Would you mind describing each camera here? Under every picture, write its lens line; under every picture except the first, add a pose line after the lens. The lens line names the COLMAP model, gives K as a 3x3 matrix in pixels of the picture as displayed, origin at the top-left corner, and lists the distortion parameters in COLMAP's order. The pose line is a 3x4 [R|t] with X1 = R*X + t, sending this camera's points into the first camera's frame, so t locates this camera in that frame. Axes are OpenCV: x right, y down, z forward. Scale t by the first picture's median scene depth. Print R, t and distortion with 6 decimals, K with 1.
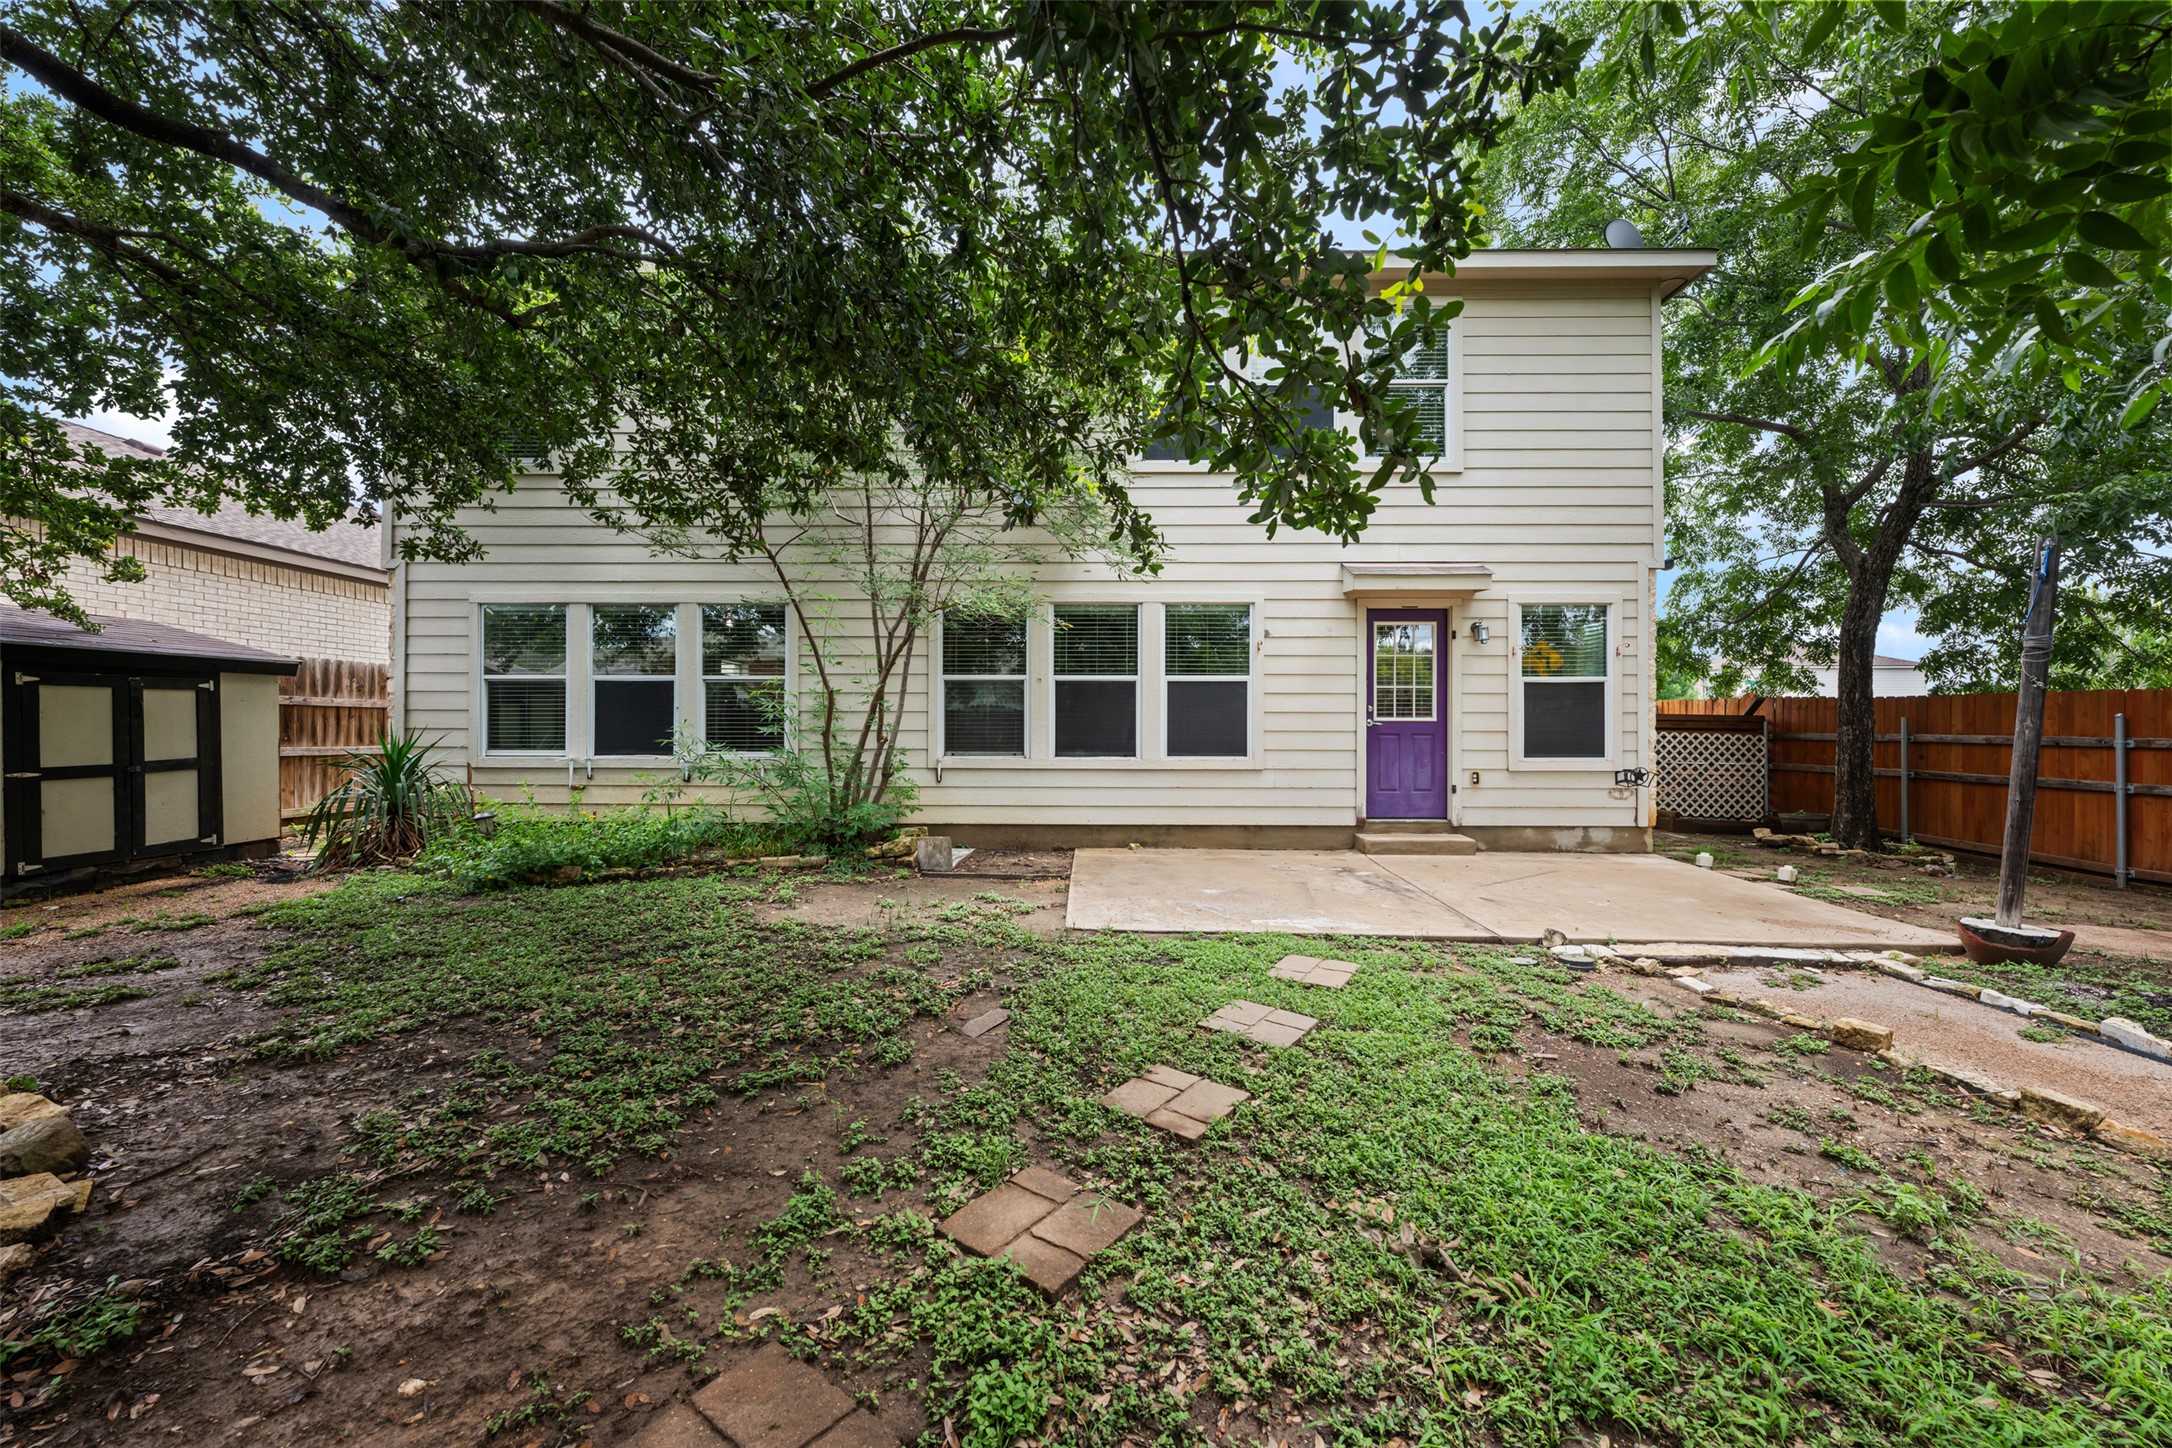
lens RADIAL K [[848.1, 0, 1081.1], [0, 848.1, 732.2], [0, 0, 1]] dist [-0.009091, 0.000097]
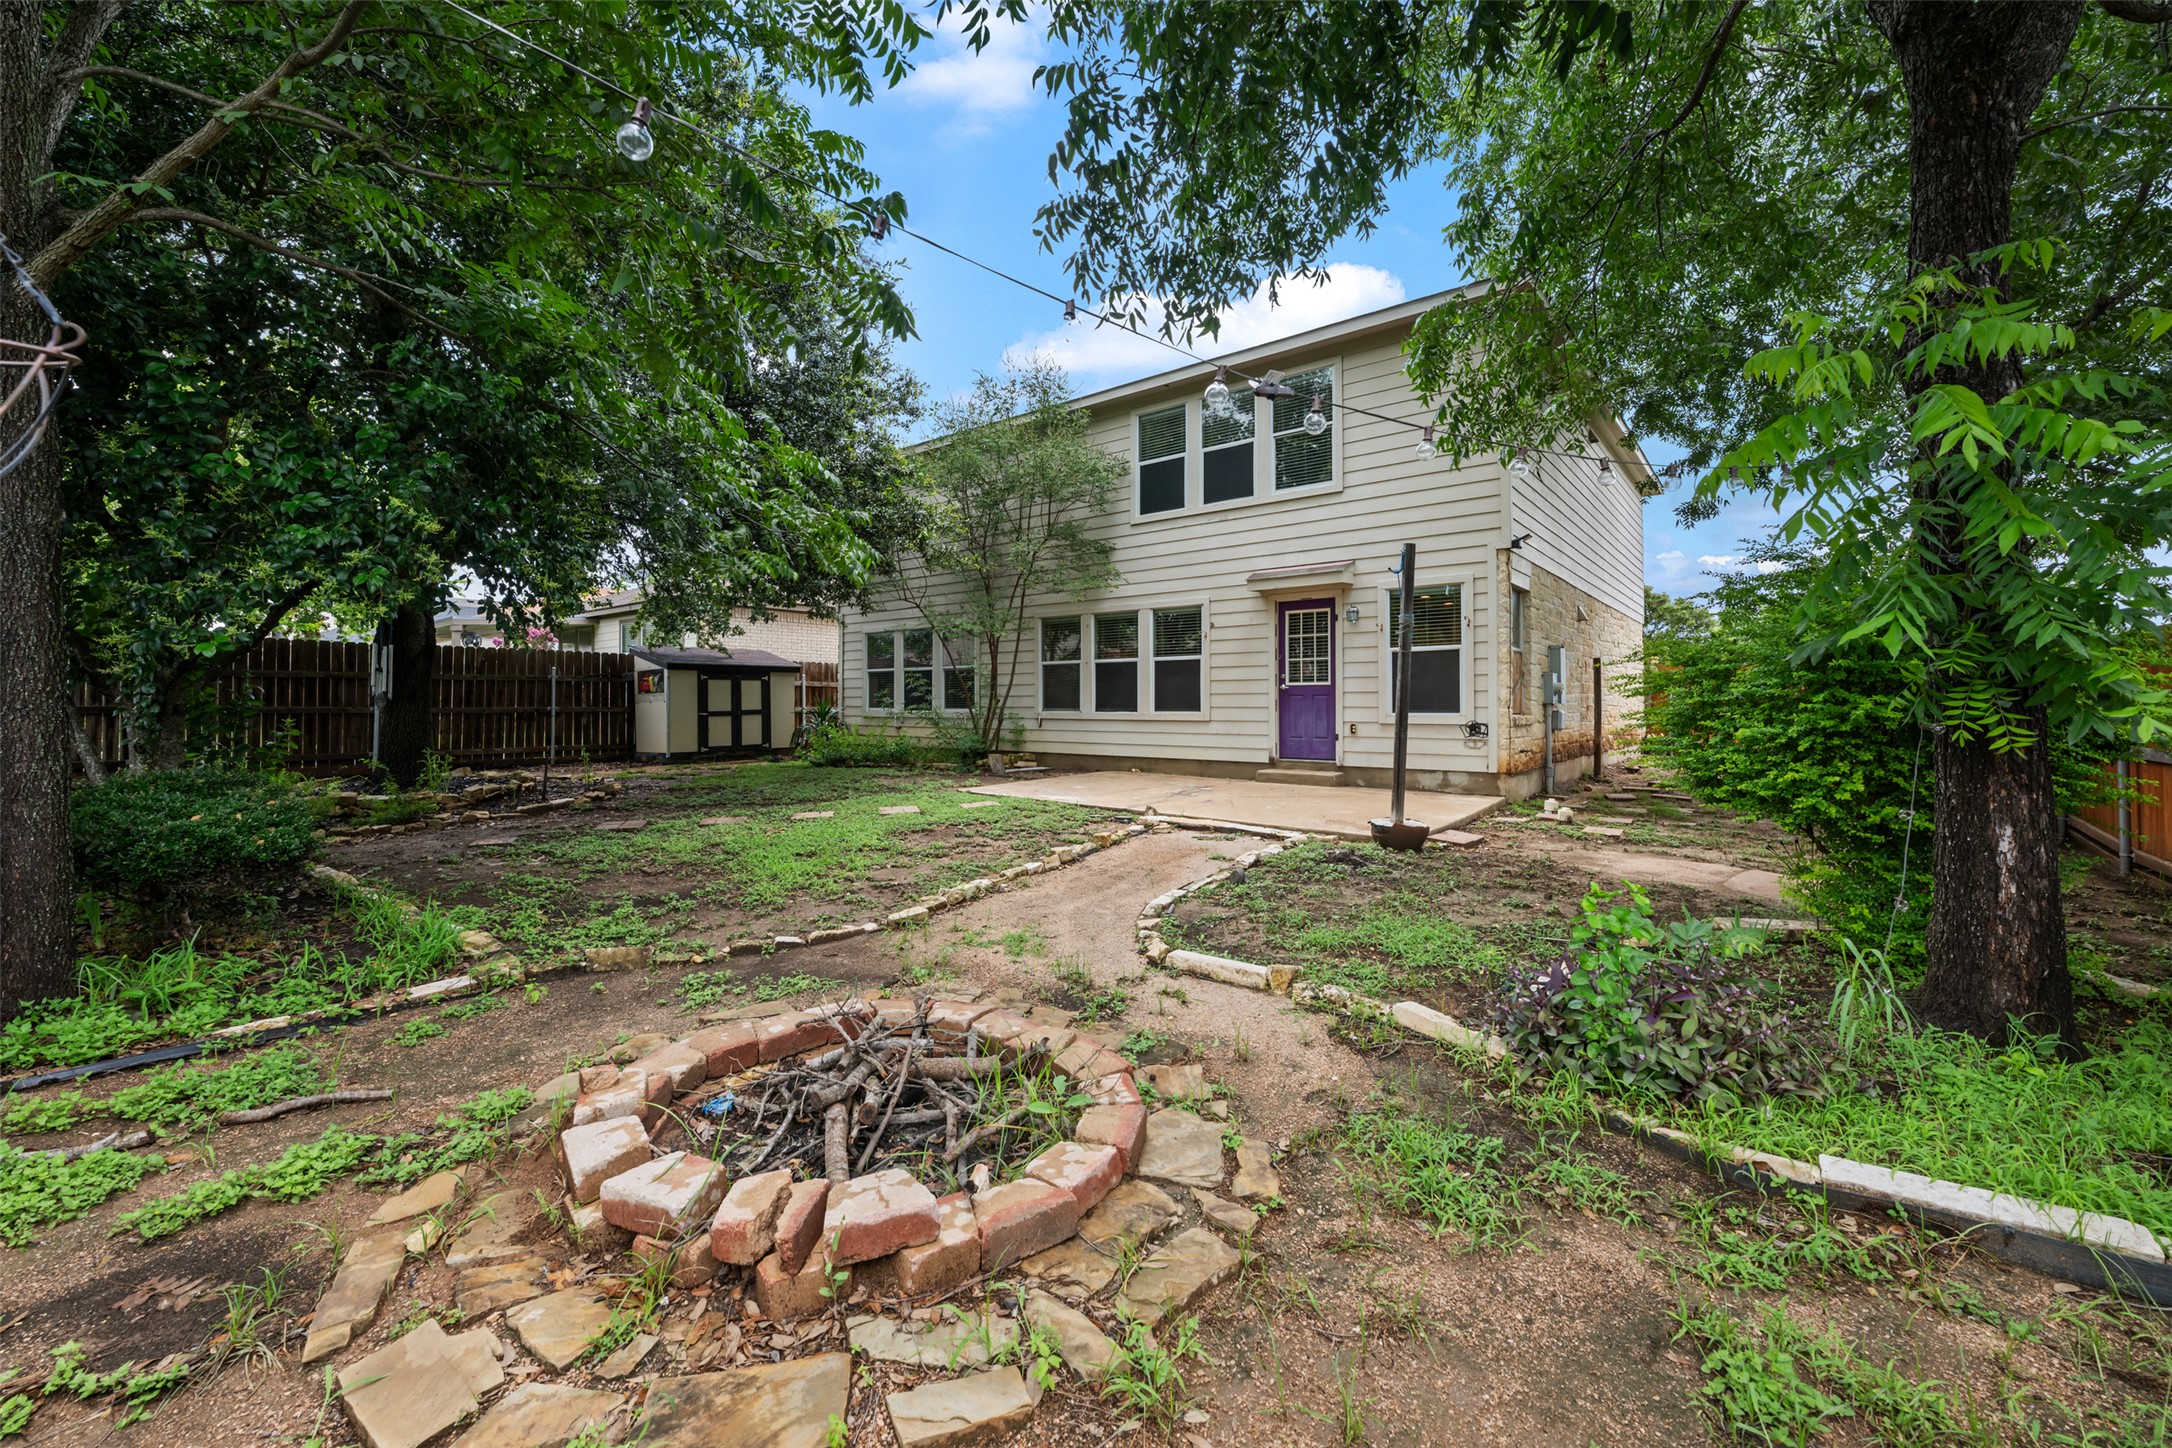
lens RADIAL K [[848.1, 0, 1081.3], [0, 848.1, 707.3], [0, 0, 1]] dist [-0.009091, 0.000097]
pose [[0.788111, -0.000456, -0.615533, 0.925369], [-0.000002, 1.000000, -0.000743, 0.022675], [0.615533, 0.000587, 0.788111, -0.259887]]
